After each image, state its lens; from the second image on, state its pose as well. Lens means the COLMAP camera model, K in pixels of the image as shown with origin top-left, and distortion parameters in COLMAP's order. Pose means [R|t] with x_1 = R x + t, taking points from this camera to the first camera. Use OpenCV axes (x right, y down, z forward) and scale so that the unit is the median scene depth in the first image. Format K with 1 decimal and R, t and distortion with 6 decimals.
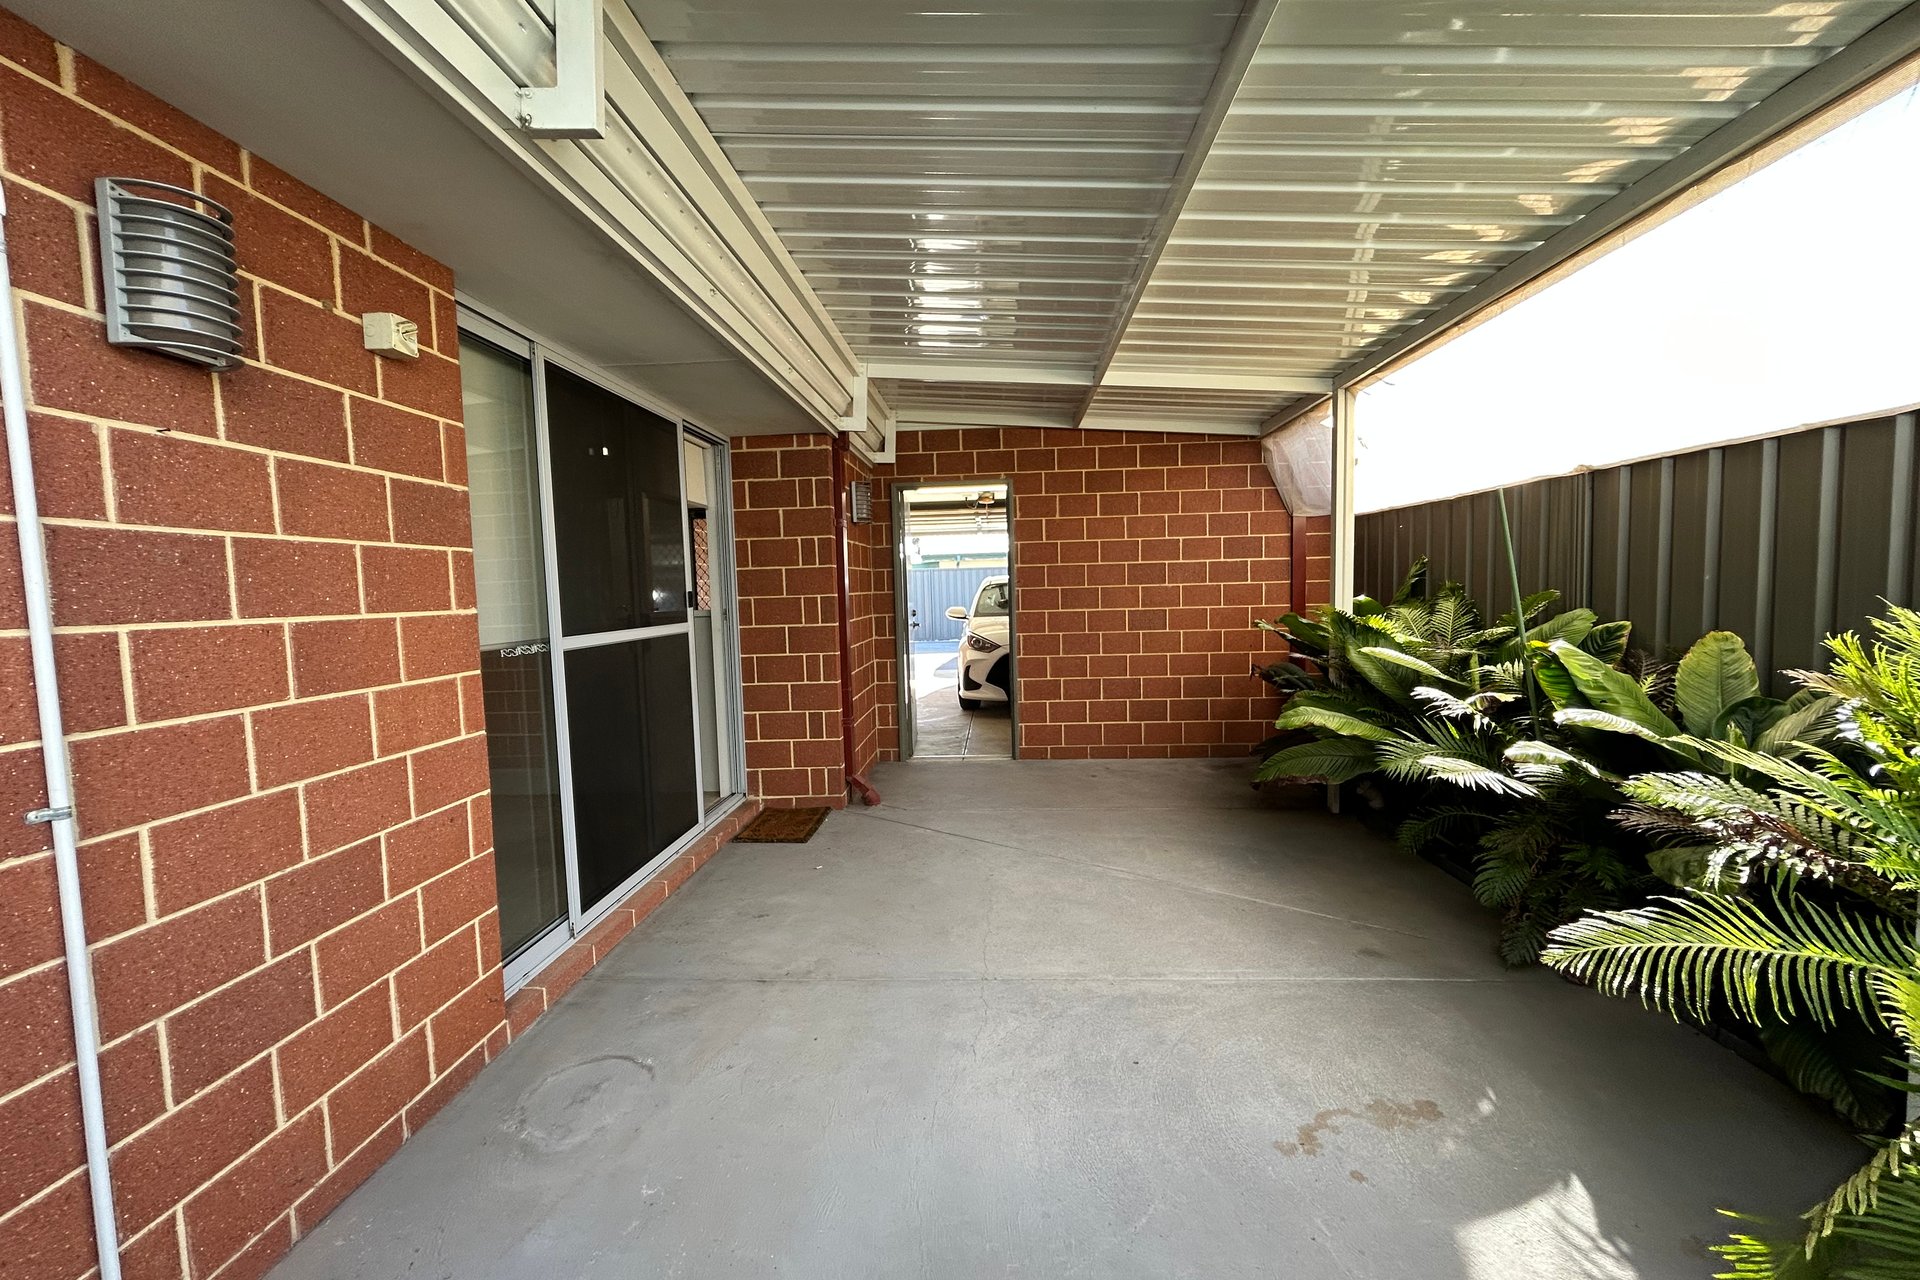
lens RADIAL K [[779.7, 0, 960.5], [0, 779.7, 639.4], [0, 0, 1]] dist [-0.001647, 0.001889]
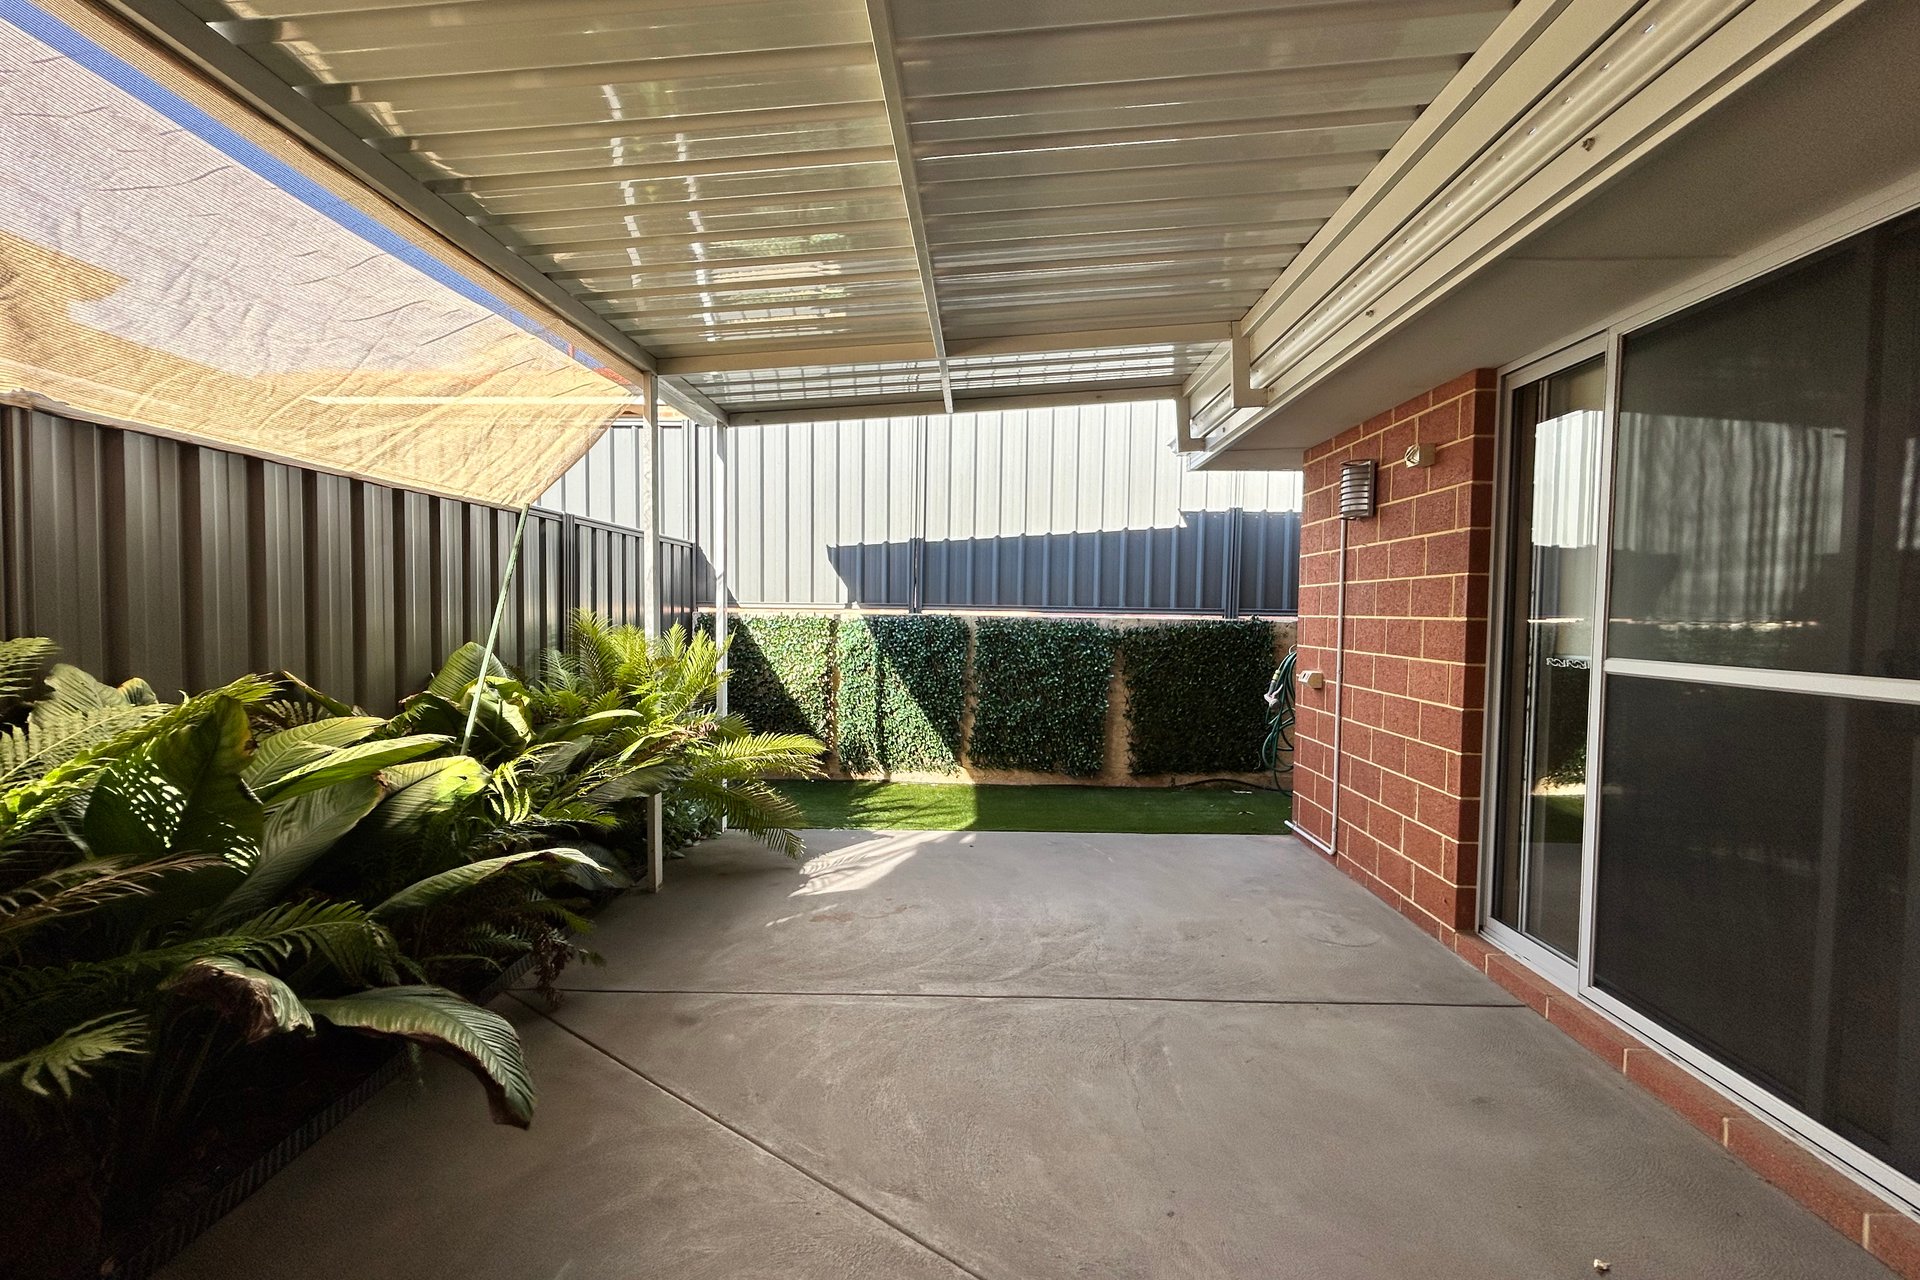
lens RADIAL K [[779.7, 0, 971.6], [0, 779.7, 635.6], [0, 0, 1]] dist [-0.001647, 0.001889]
pose [[-0.999225, 0.016619, -0.035694, 0.239637], [0.012912, 0.994735, 0.101662, -0.134471], [0.037196, 0.101122, -0.994178, 1.991607]]
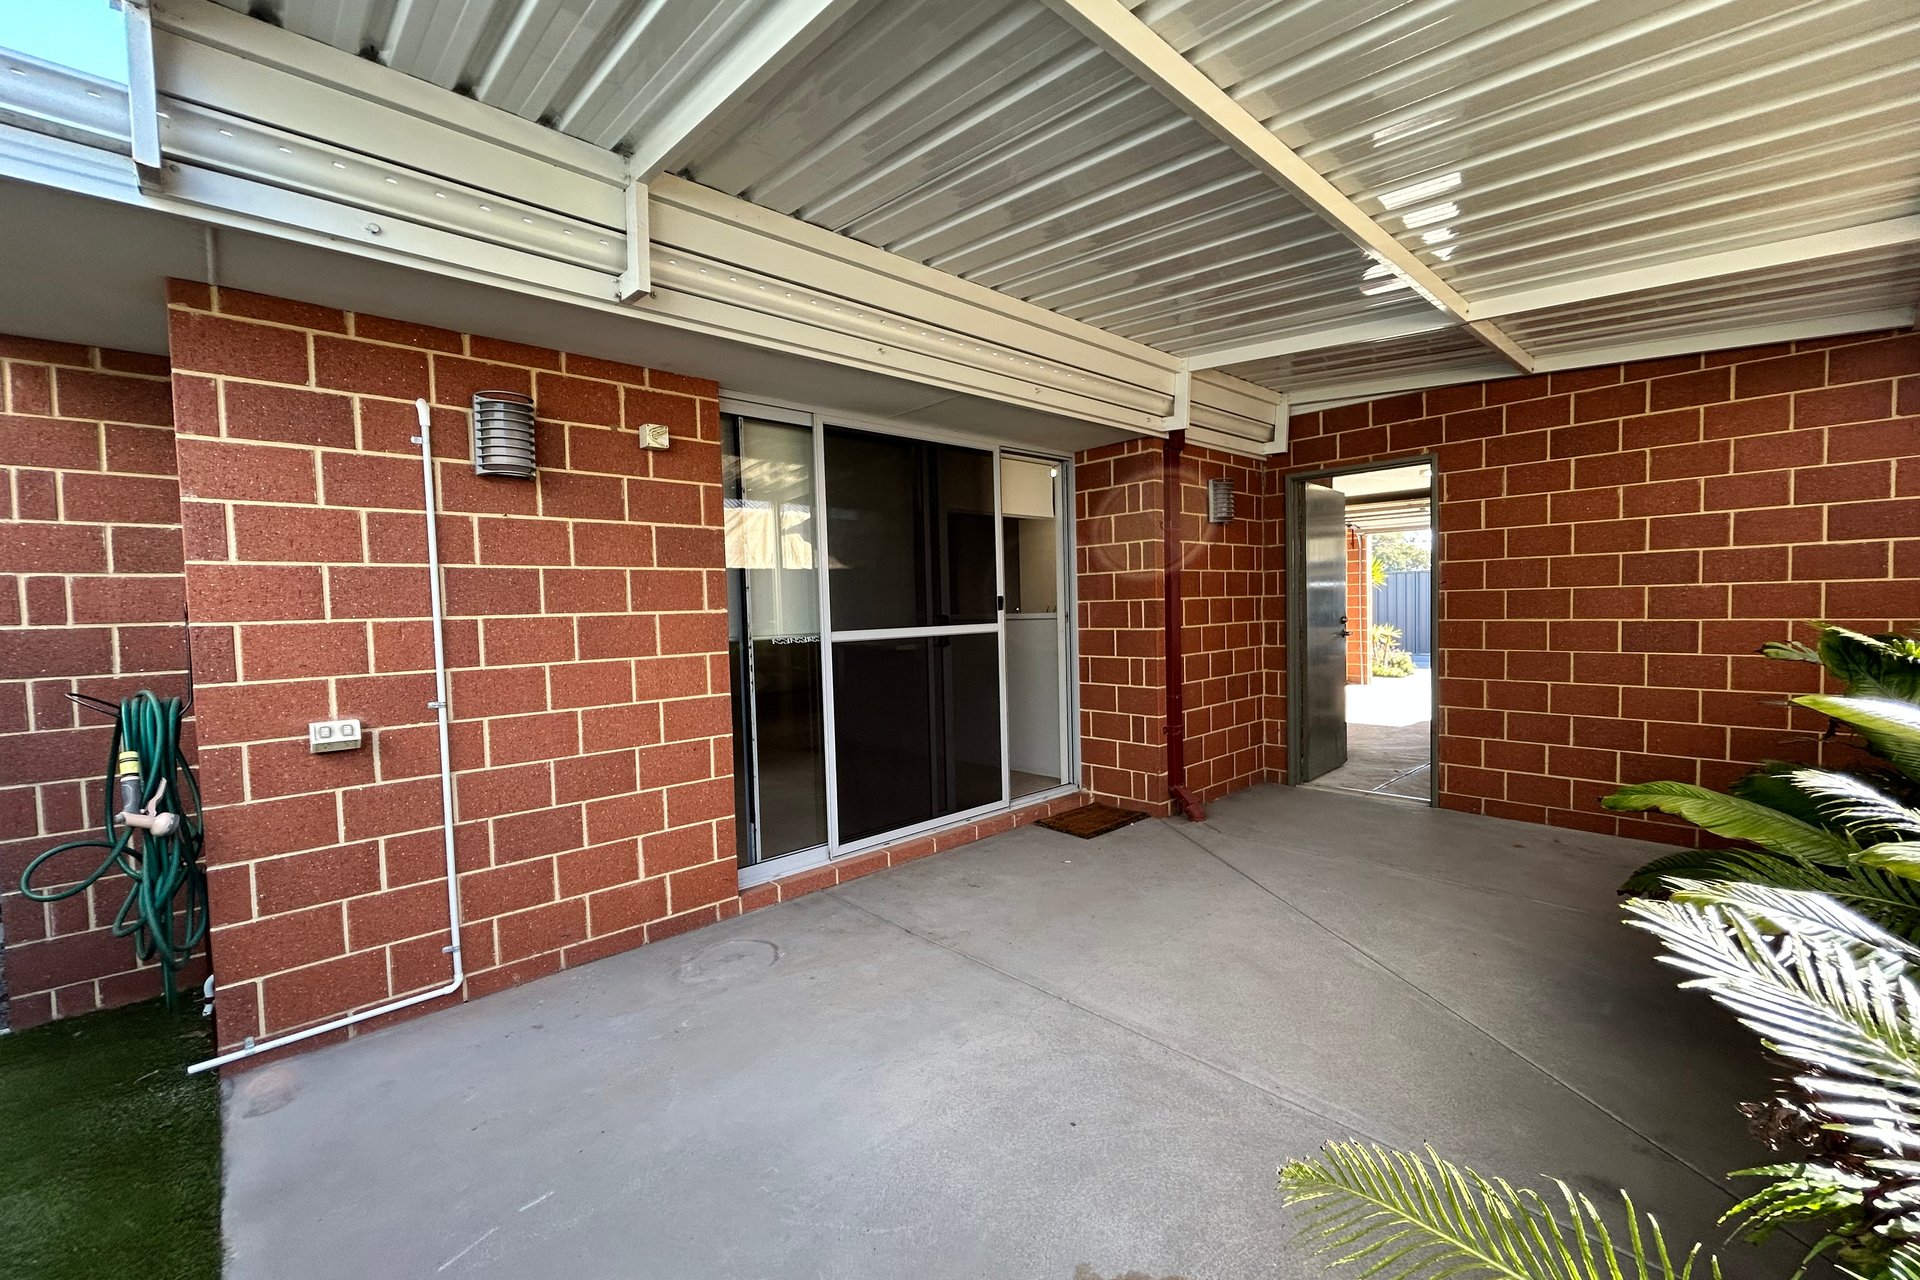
lens RADIAL K [[779.7, 0, 962.7], [0, 779.7, 640.2], [0, 0, 1]] dist [-0.001647, 0.001889]
pose [[0.722086, 0.039456, -0.690678, 0.616267], [-0.040334, 0.999075, 0.014905, -0.018355], [0.690627, 0.017095, 0.723009, 0.214625]]
